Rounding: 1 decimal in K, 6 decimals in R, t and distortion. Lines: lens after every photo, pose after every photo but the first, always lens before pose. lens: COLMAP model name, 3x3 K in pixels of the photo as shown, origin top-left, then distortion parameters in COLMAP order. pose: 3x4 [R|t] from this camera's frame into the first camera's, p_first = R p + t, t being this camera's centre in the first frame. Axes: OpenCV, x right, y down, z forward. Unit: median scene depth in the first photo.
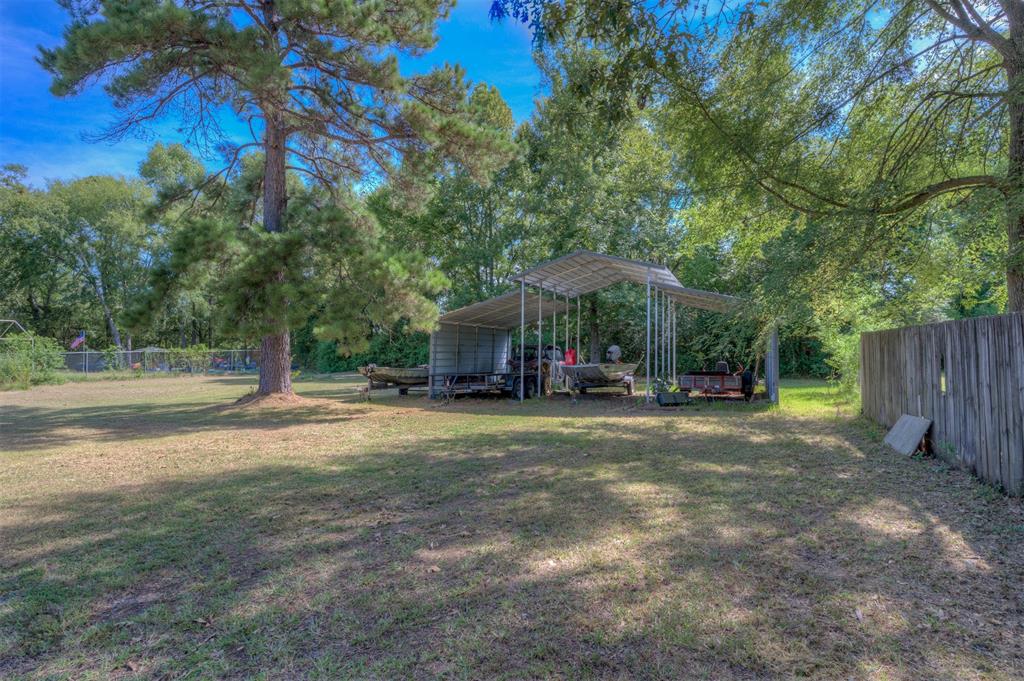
lens RADIAL K [[525.6, 0, 512.2], [0, 525.6, 344.6], [0, 0, 1]] dist [0.001395, 0.000215]
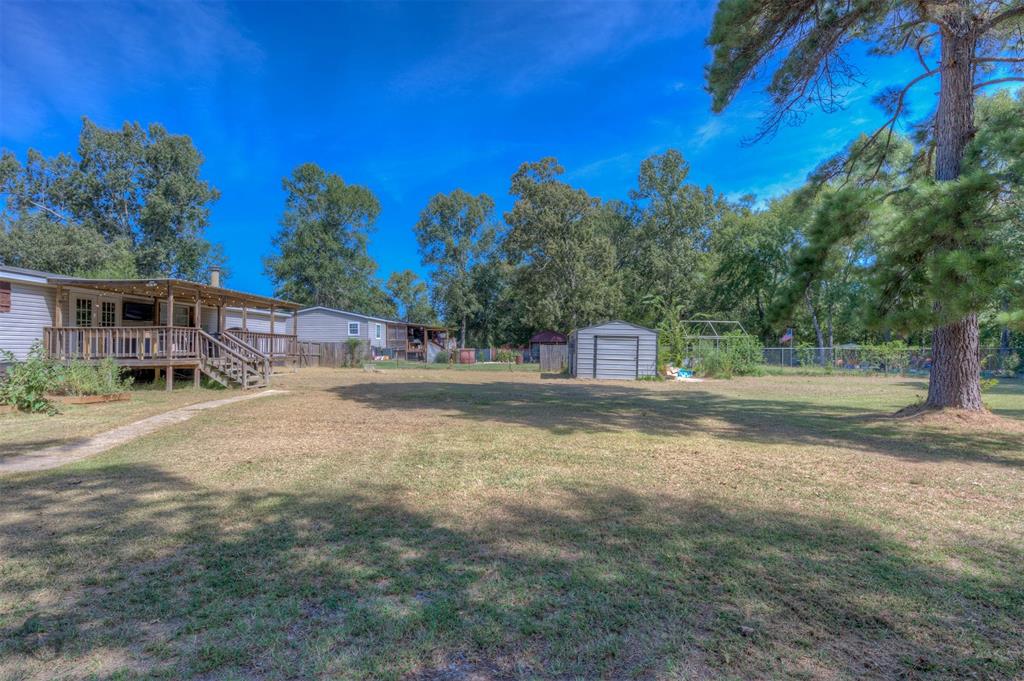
lens RADIAL K [[525.6, 0, 512.2], [0, 525.6, 344.6], [0, 0, 1]] dist [0.001395, 0.000215]
pose [[0.364754, 0.006339, -0.931082, -0.000033], [-0.001697, 0.999980, 0.006143, 0.002539], [0.931102, -0.000661, 0.364757, 0.170190]]
